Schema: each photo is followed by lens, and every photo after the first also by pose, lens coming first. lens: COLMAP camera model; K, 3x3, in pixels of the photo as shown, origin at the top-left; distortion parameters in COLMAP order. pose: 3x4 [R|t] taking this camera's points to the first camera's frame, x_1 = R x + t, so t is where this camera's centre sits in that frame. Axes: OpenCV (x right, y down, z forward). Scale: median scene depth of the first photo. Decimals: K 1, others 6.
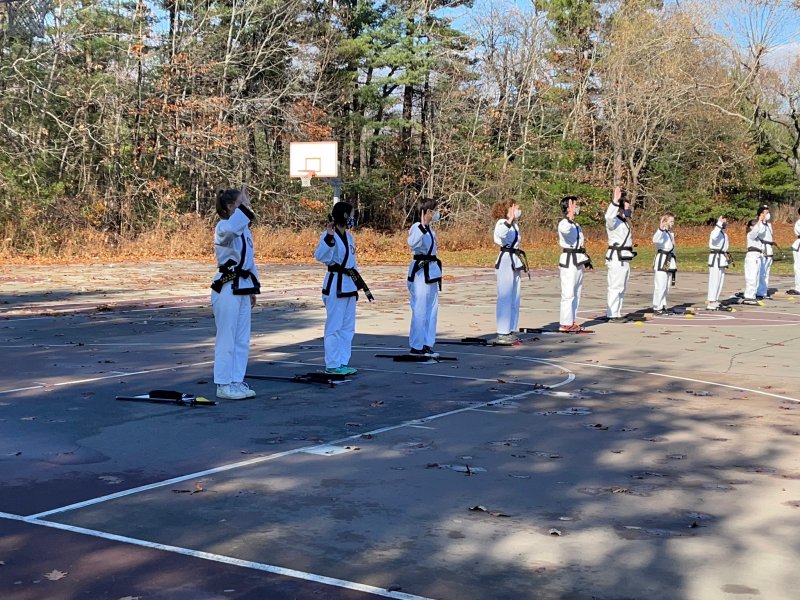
lens RADIAL K [[1225.8, 0, 400.0], [0, 1225.8, 300.0], [0, 0, 1]] dist [0.138220, -0.062405]
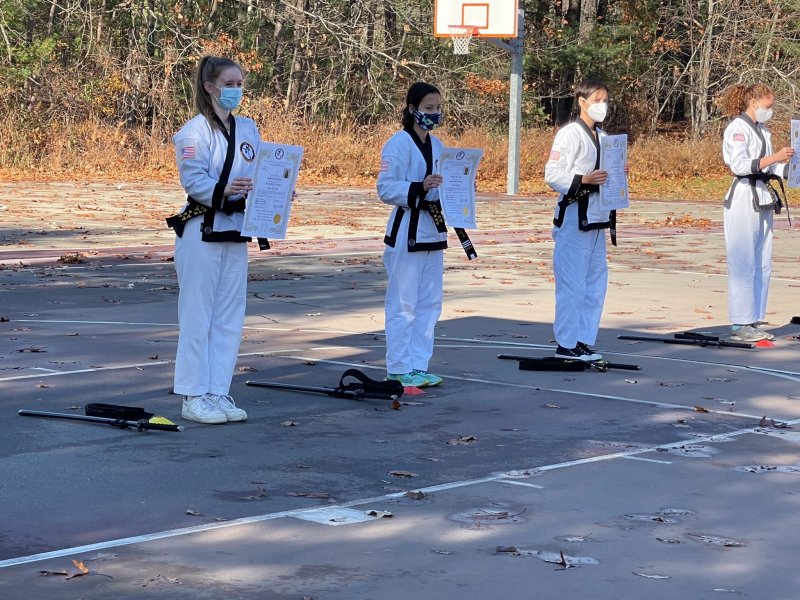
lens RADIAL K [[2188.7, 0, 400.0], [0, 2188.7, 300.0], [0, 0, 1]] dist [0.083456, 1.801248]
pose [[0.992935, 0.030986, -0.114543, 0.024130], [-0.028762, 0.999365, 0.021015, -0.000291], [0.115121, -0.017572, 0.993196, -0.003461]]
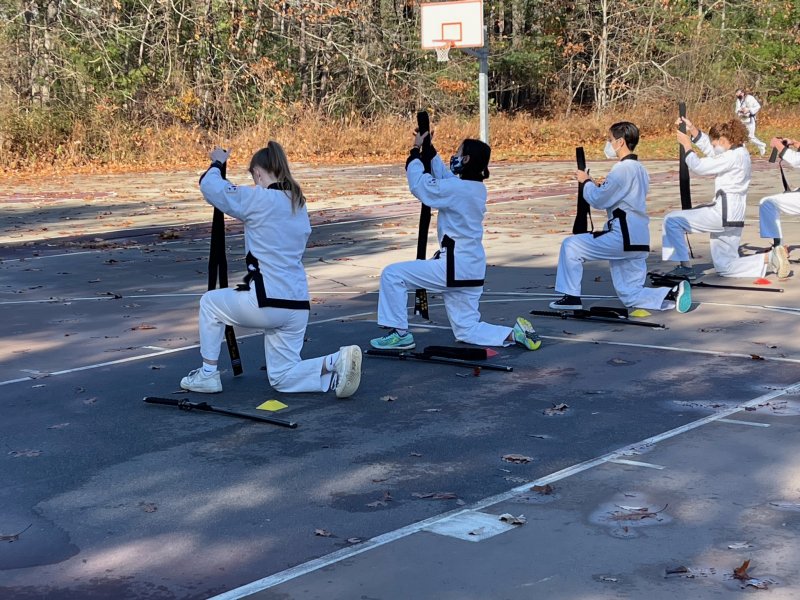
lens RADIAL K [[1492.5, 0, 400.0], [0, 1492.5, 300.0], [0, 0, 1]] dist [0.301593, -1.807483]
pose [[0.993668, -0.020296, -0.110509, -0.004278], [0.027373, 0.997644, 0.062901, -0.005913], [0.108972, -0.065528, 0.991883, 0.096891]]
